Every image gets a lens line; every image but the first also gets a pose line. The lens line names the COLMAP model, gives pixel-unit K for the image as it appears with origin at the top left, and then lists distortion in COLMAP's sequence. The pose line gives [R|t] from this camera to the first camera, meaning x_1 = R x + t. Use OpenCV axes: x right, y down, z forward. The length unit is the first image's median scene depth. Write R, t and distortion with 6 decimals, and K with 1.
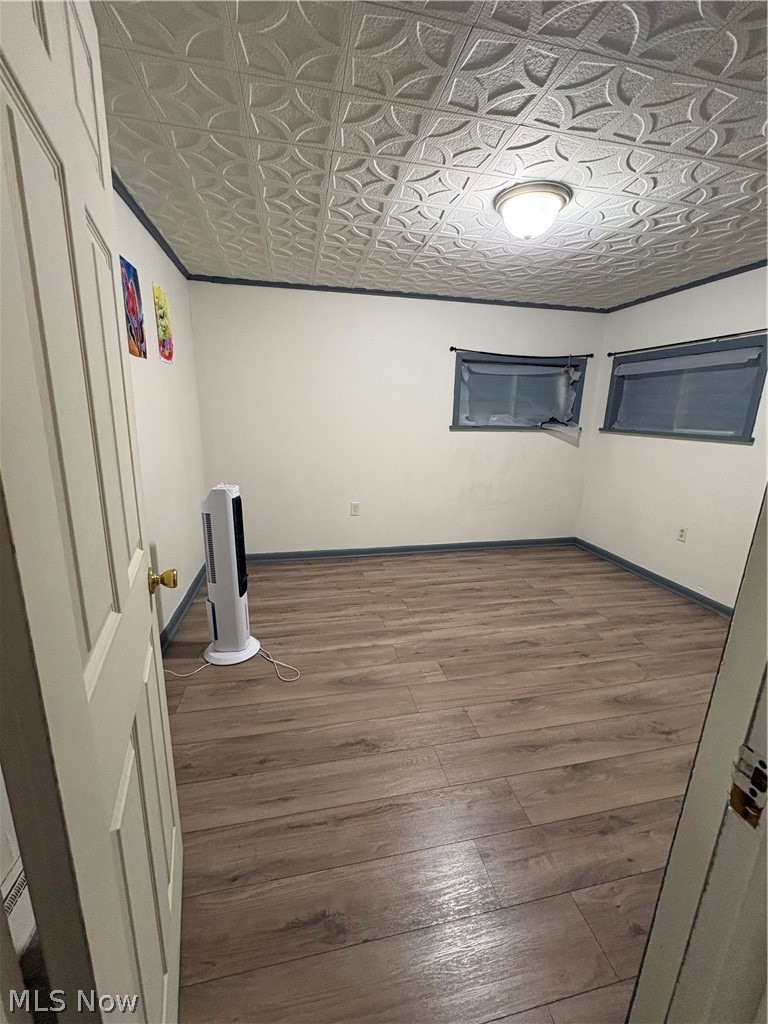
lens RADIAL K [[410.1, 0, 384.2], [0, 410.1, 511.3], [0, 0, 1]] dist [0.001590, -0.000362]
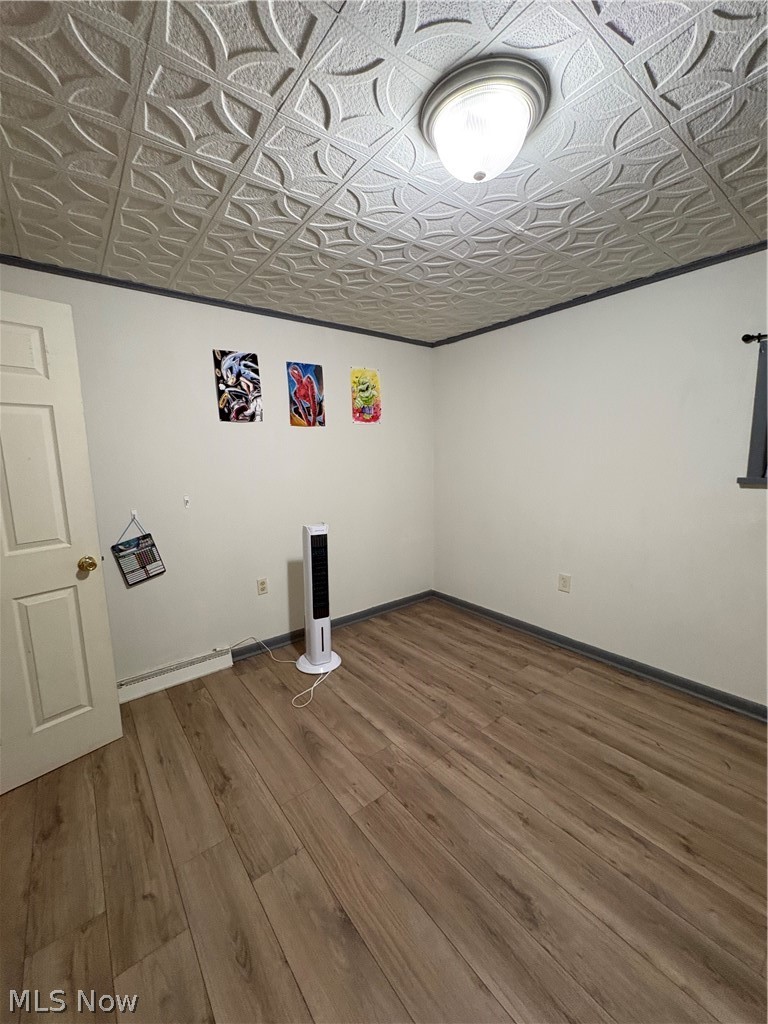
lens RADIAL K [[410.1, 0, 384.1], [0, 410.1, 511.5], [0, 0, 1]] dist [0.001590, -0.000362]
pose [[0.434255, 0.103008, -0.894881, 0.624299], [-0.179735, 0.983372, 0.025974, -0.132631], [0.882676, 0.149562, 0.445549, 0.495125]]
